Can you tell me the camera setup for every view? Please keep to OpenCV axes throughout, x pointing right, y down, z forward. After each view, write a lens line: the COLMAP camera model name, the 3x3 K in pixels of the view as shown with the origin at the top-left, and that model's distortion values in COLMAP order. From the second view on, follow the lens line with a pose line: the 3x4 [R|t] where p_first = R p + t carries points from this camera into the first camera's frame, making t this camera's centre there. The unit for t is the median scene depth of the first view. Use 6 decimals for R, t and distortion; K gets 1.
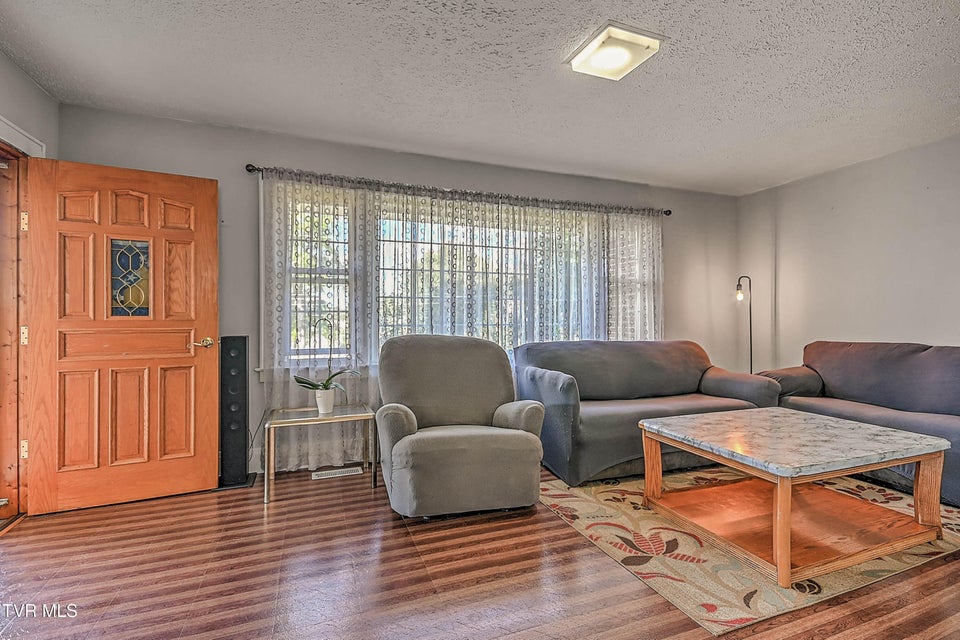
lens RADIAL K [[438.3, 0, 480.4], [0, 438.3, 319.2], [0, 0, 1]] dist [0.001884, 0.000117]
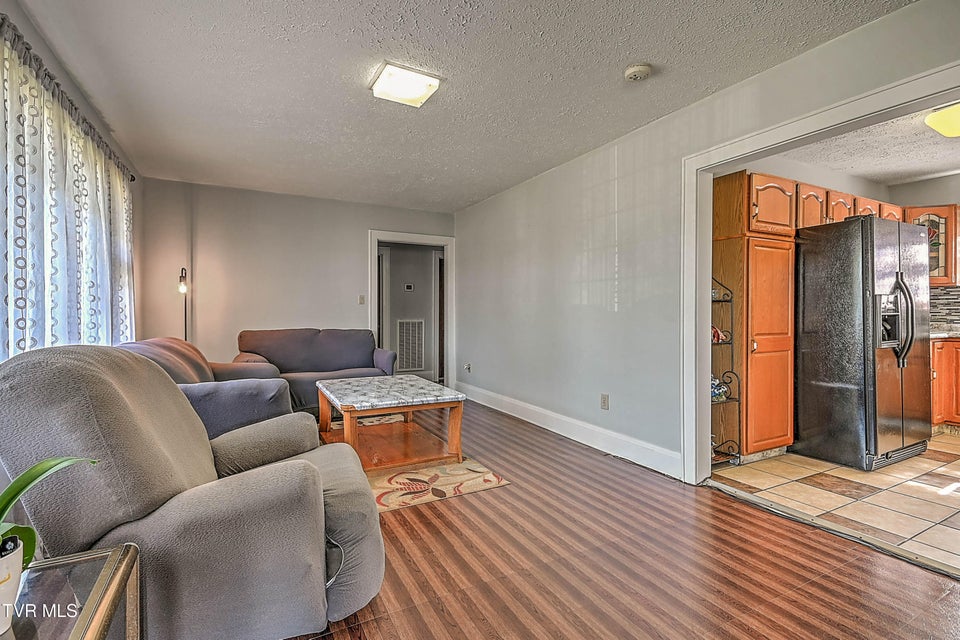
lens RADIAL K [[439.9, 0, 480.1], [0, 439.9, 315.7], [0, 0, 1]] dist [0.012842, -0.000544]
pose [[-0.127900, -0.006933, 0.991763, -0.912715], [-0.000901, 0.999976, 0.006874, 0.000799], [-0.991787, -0.000015, -0.127904, 0.965156]]
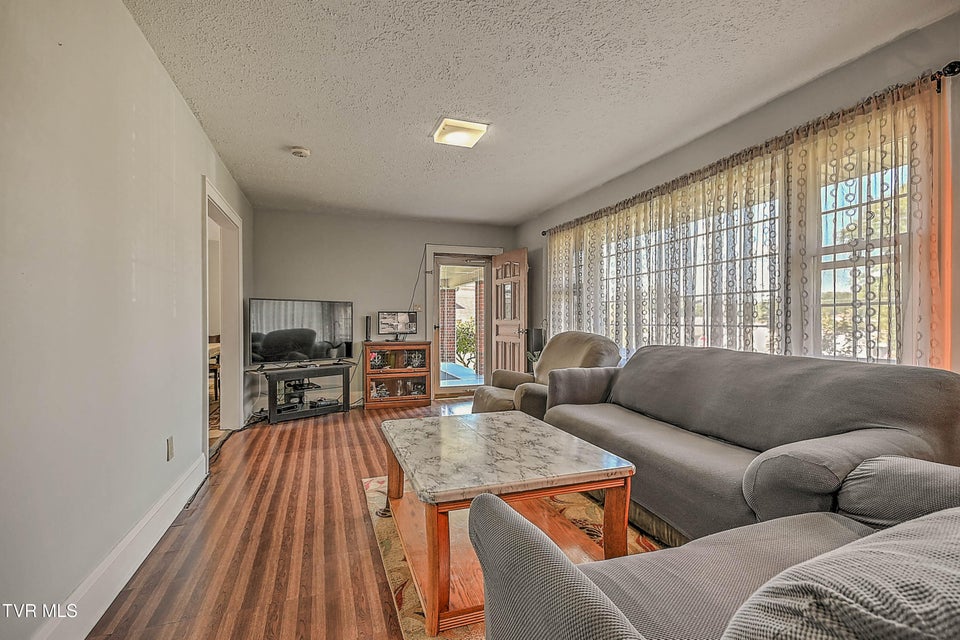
lens RADIAL K [[439.9, 0, 480.9], [0, 439.9, 321.3], [0, 0, 1]] dist [0.012842, -0.000544]
pose [[-0.022418, 0.000747, -0.999748, 1.772480], [0.004011, 0.999992, 0.000657, 0.008619], [0.999741, -0.003995, -0.022421, 1.117733]]
